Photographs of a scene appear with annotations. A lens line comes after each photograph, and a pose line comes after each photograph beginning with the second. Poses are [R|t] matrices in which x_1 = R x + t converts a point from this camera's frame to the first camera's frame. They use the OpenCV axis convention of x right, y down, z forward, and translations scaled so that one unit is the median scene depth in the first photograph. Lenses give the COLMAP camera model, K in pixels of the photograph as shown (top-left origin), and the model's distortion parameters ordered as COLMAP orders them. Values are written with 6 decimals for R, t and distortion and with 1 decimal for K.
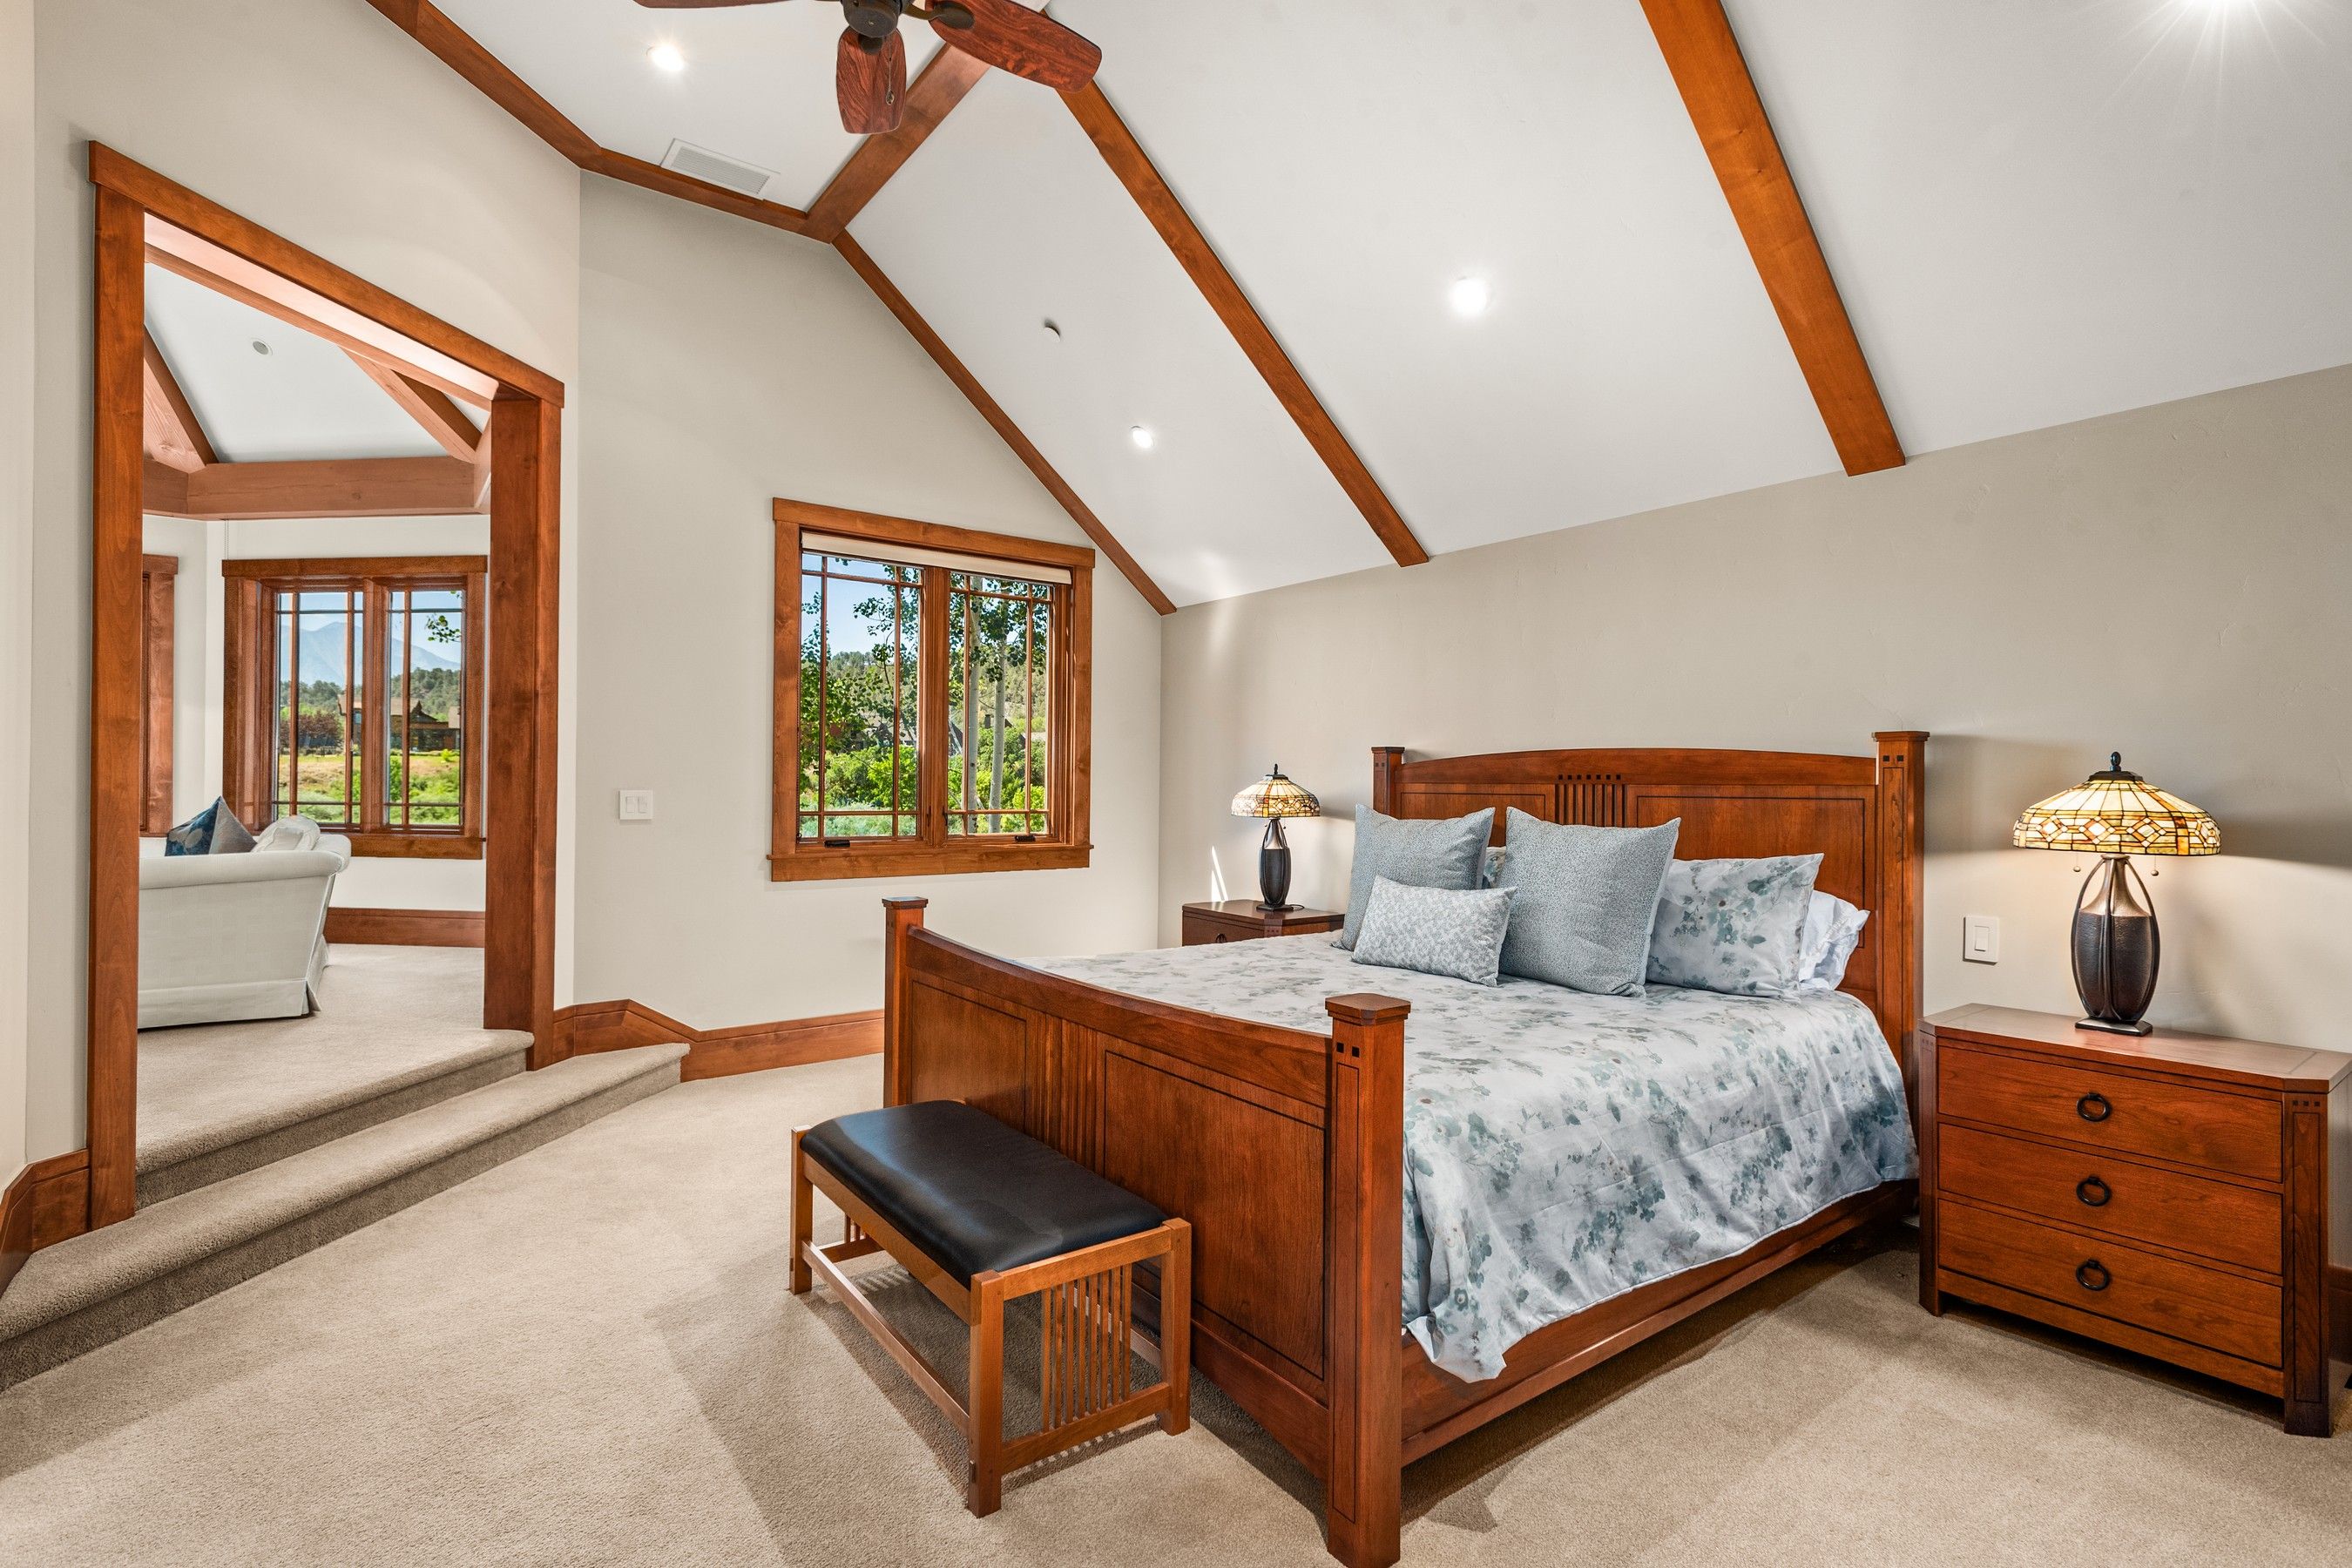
lens RADIAL K [[1102.4, 0, 1172.5], [0, 1102.4, 779.8], [0, 0, 1]] dist [0.004279, 0.000142]
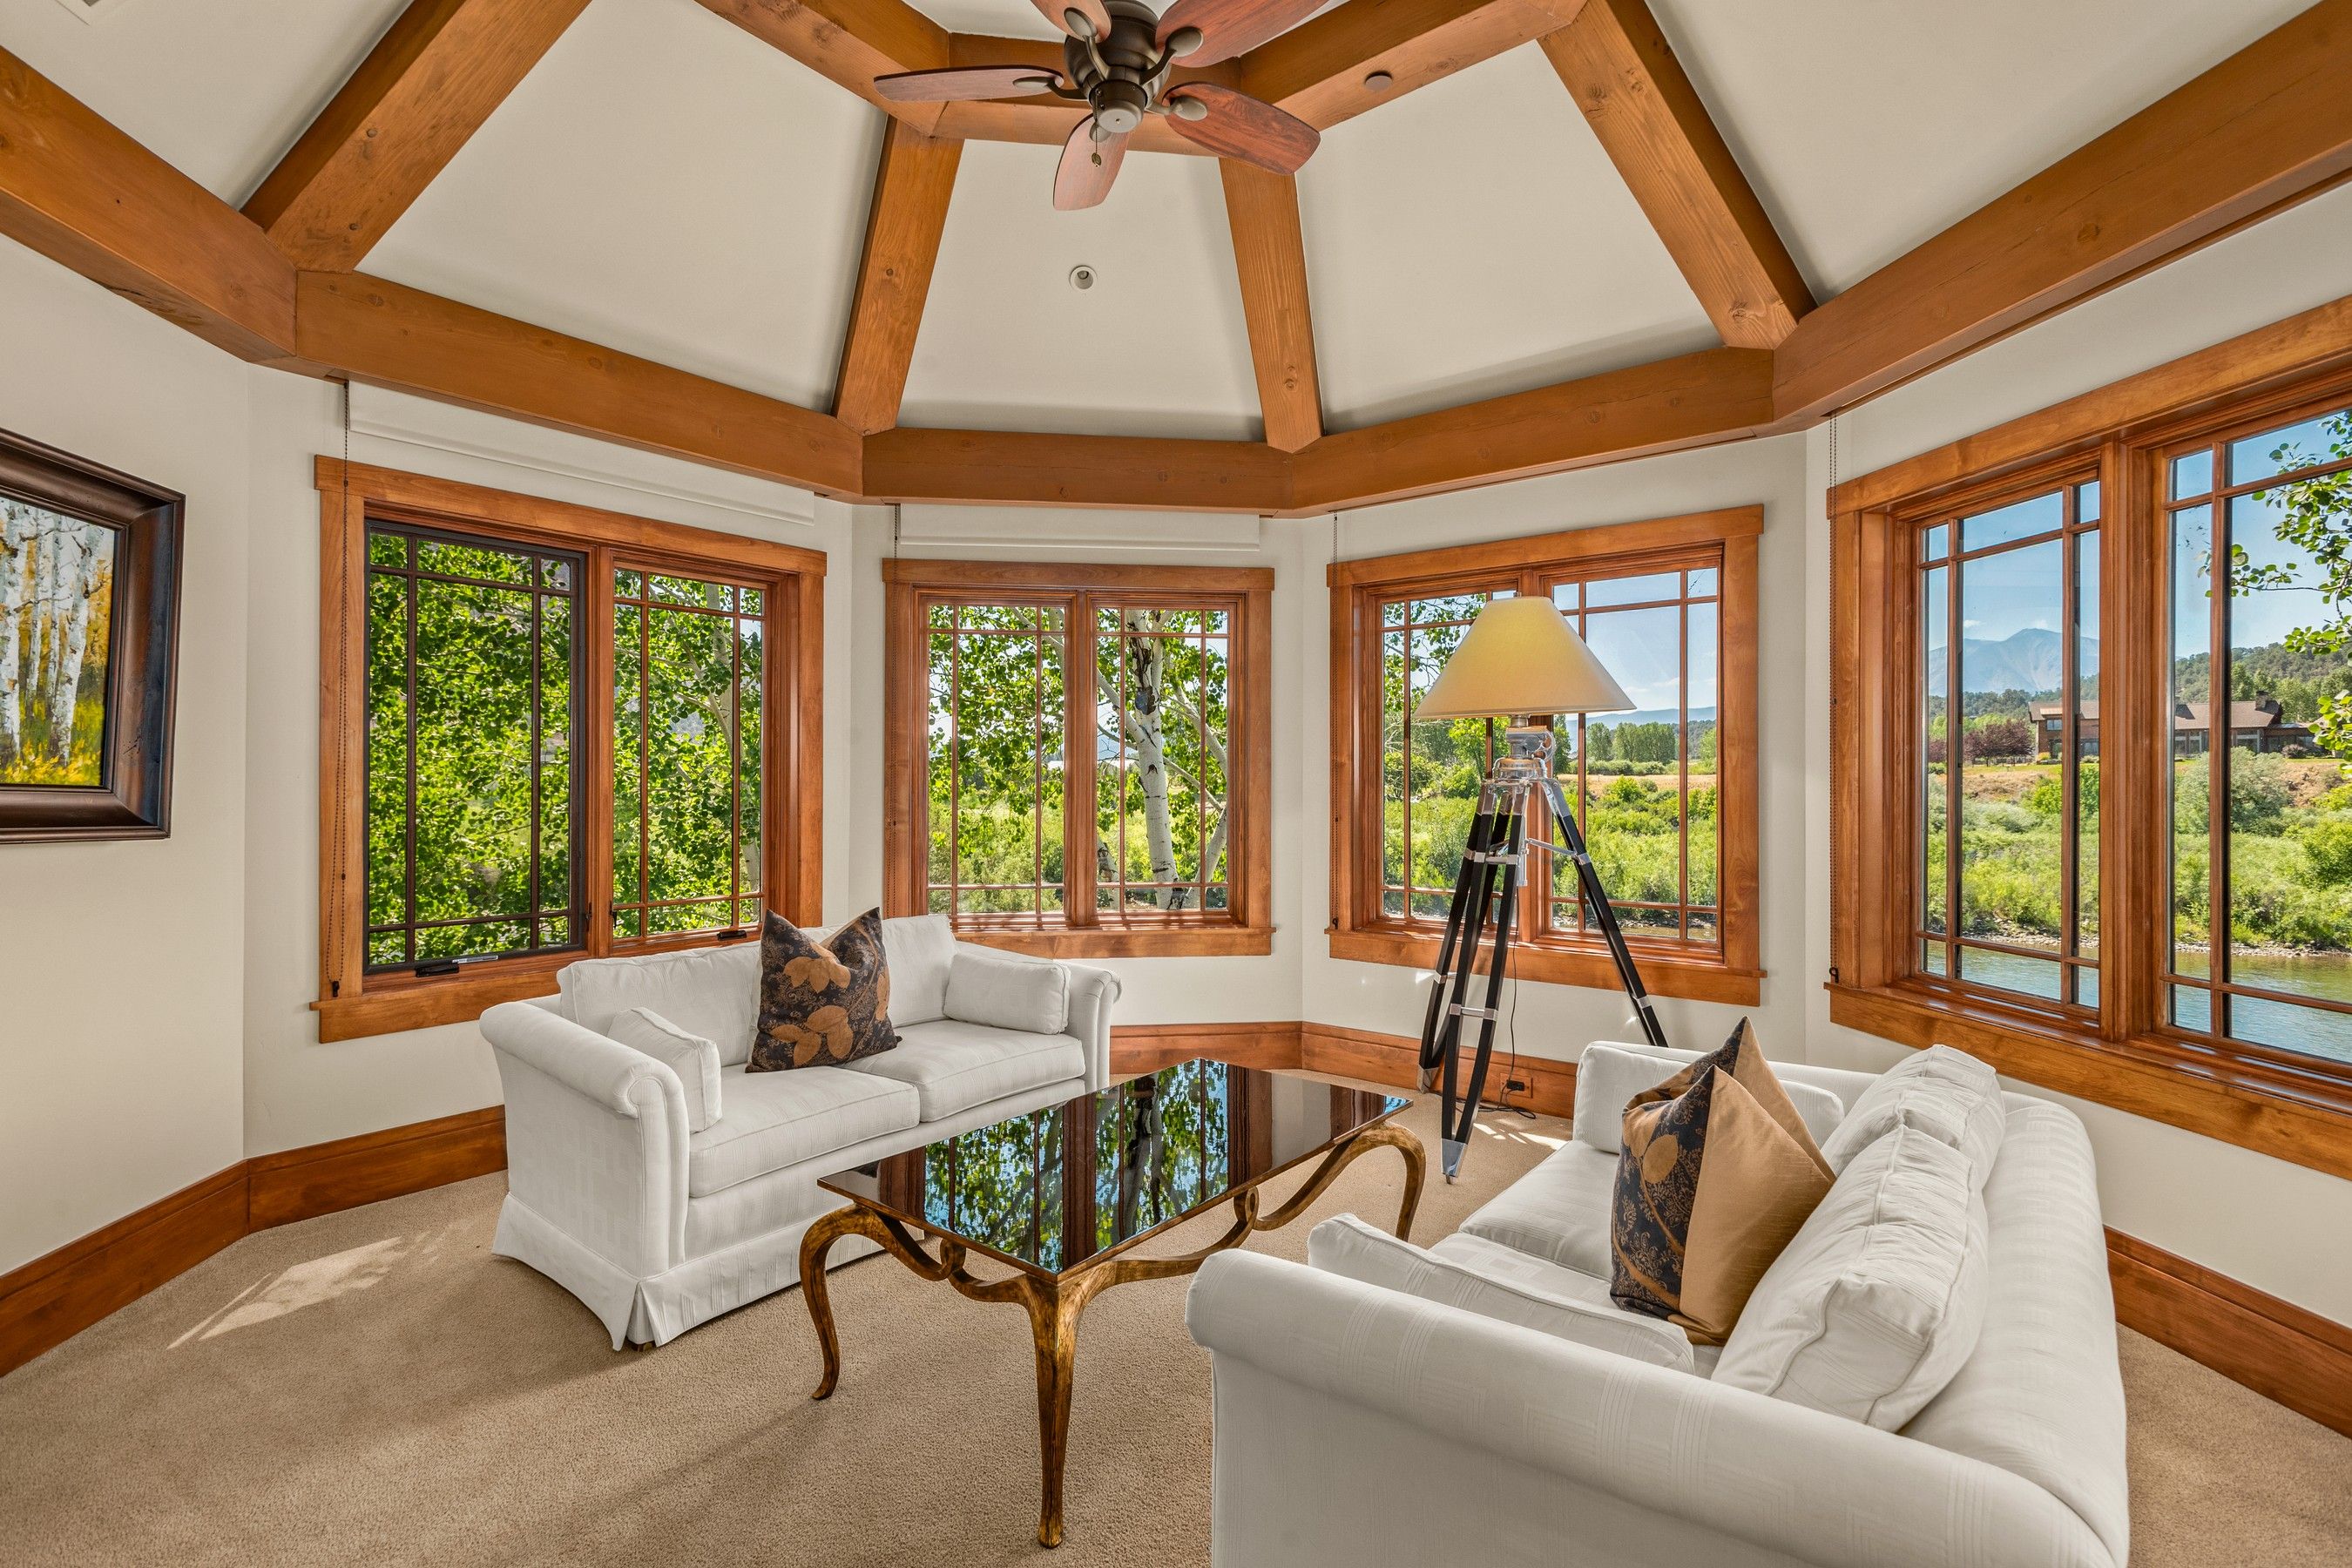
lens RADIAL K [[1102.4, 0, 1168.4], [0, 1102.4, 775.7], [0, 0, 1]] dist [0.004279, 0.000142]
pose [[0.259439, -0.012878, -0.965674, -0.407242], [0.002895, 0.999917, -0.012557, -0.048274], [0.965755, 0.000462, 0.259455, 0.531059]]
